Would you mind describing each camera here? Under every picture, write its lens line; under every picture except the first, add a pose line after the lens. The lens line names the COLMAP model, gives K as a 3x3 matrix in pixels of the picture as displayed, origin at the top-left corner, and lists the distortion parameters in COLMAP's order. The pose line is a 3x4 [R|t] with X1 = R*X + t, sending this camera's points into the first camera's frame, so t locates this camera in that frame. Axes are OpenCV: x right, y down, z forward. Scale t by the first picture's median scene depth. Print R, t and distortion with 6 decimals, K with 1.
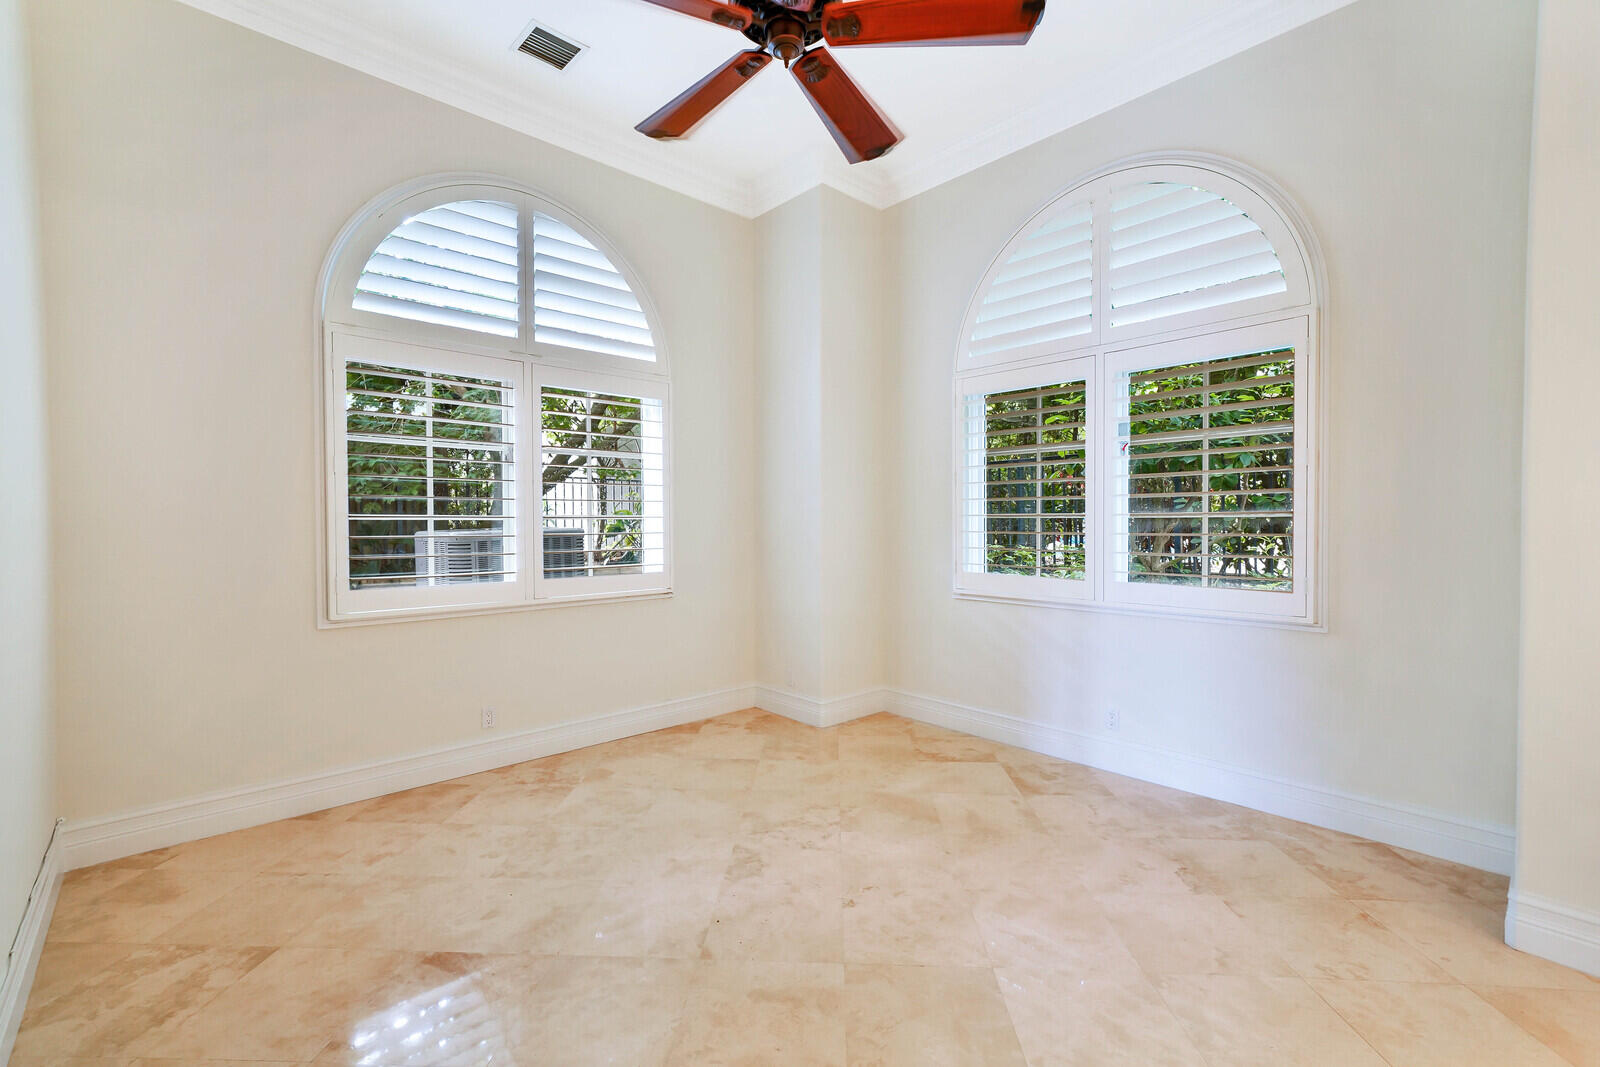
lens RADIAL K [[697.3, 0, 793.6], [0, 697.3, 519.1], [0, 0, 1]] dist [0.004310, 0.000179]
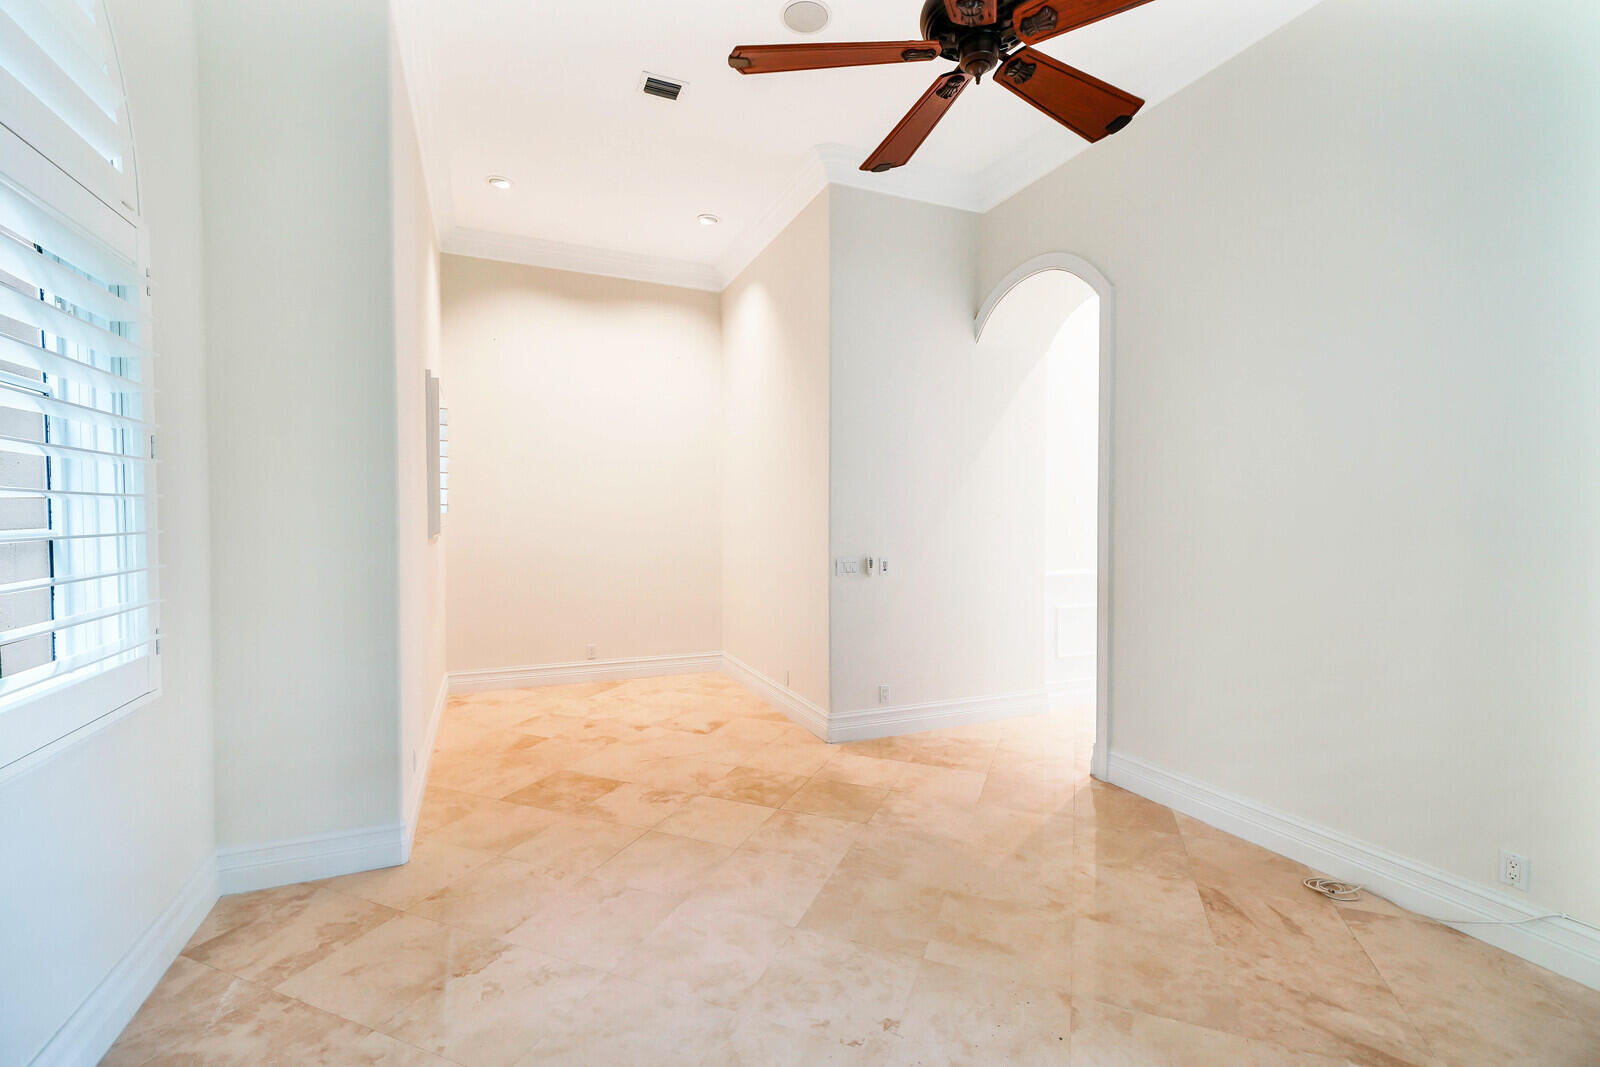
lens RADIAL K [[697.3, 0, 793.6], [0, 697.3, 519.1], [0, 0, 1]] dist [0.004310, 0.000179]
pose [[-0.945416, 0.001220, 0.325862, -0.076755], [0.000605, 0.999998, -0.001991, -0.024836], [-0.325864, -0.001685, -0.945415, 1.789646]]
